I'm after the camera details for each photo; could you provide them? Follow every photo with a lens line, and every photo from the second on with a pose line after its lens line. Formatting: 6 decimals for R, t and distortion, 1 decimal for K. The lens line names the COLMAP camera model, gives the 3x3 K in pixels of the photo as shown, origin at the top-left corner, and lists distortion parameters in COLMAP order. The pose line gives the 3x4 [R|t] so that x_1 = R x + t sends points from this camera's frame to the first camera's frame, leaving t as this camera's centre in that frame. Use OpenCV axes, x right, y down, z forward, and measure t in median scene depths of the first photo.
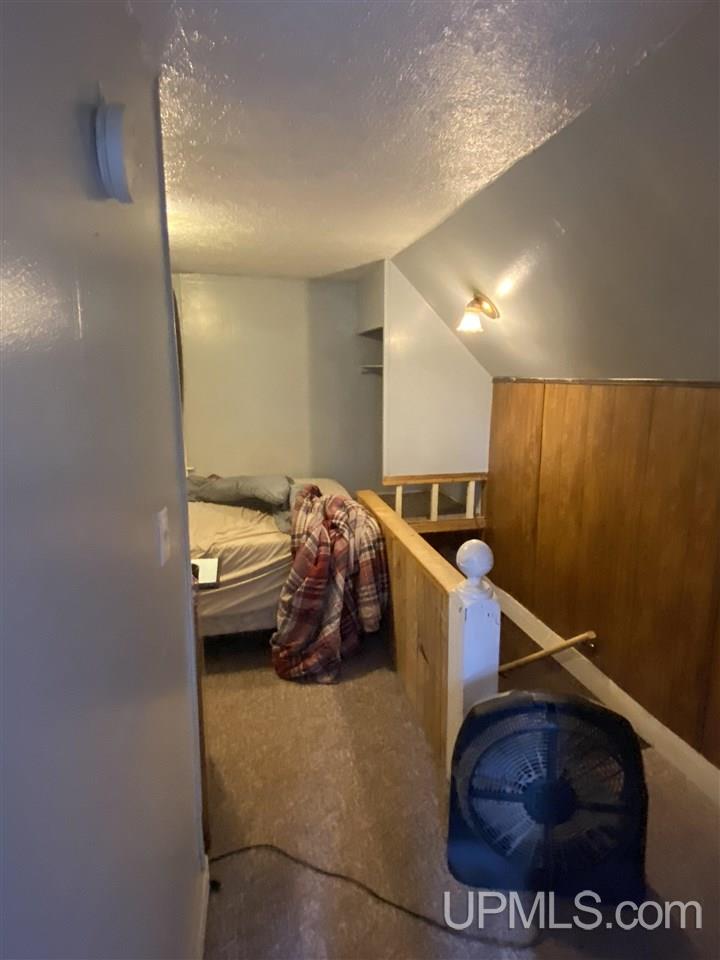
lens RADIAL K [[523.7, 0, 360.0], [0, 523.7, 480.0], [0, 0, 1]] dist [0.034706, -0.036365]
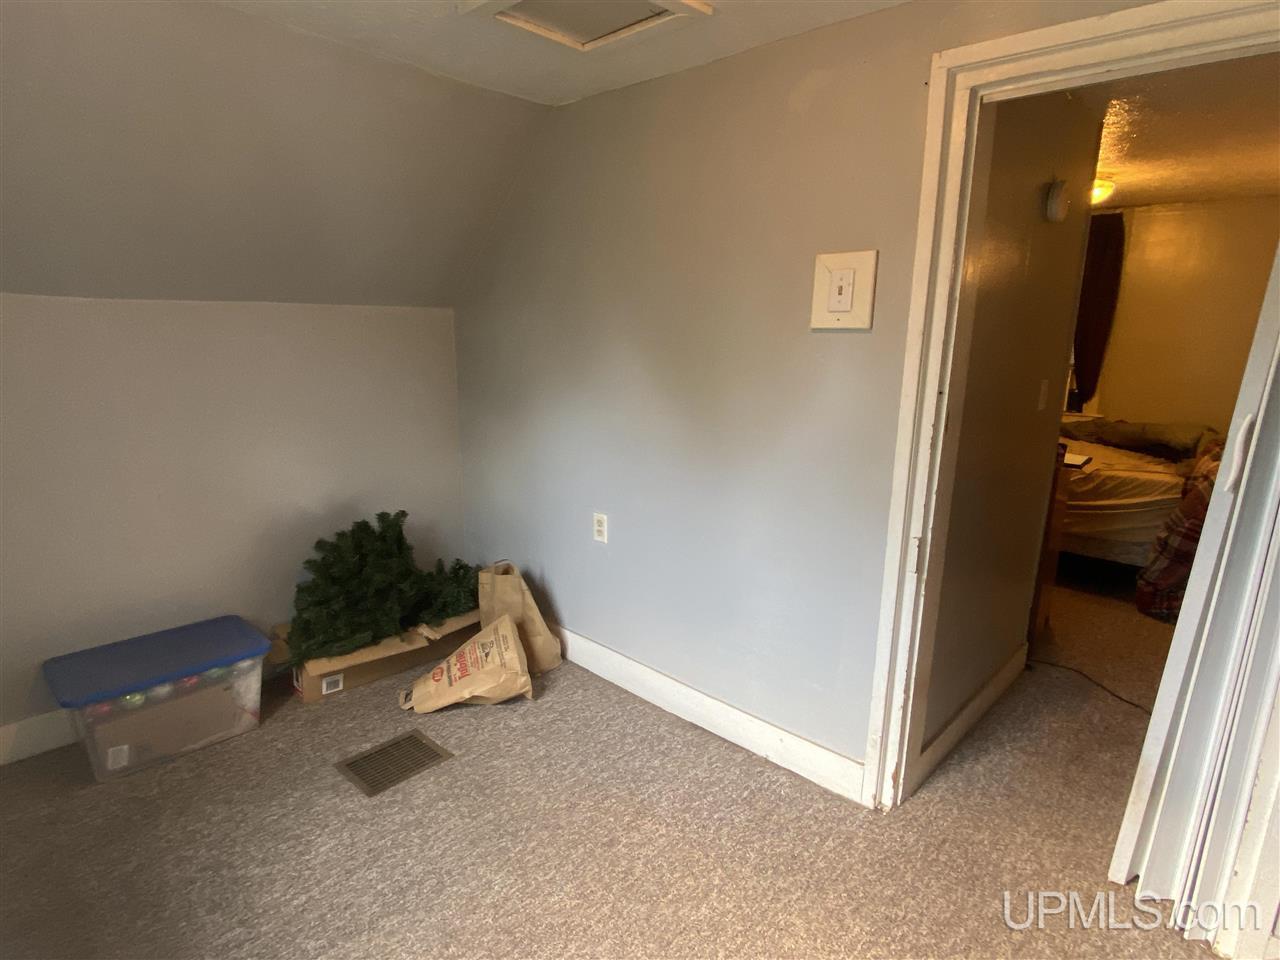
lens RADIAL K [[698.3, 0, 640.0], [0, 698.3, 480.0], [0, 0, 1]] dist [0.034706, -0.036365]
pose [[0.591858, 0.182531, -0.785103, 0.301028], [-0.165411, 0.980796, 0.103332, 0.145350], [0.788887, 0.068707, 0.610685, -0.613650]]
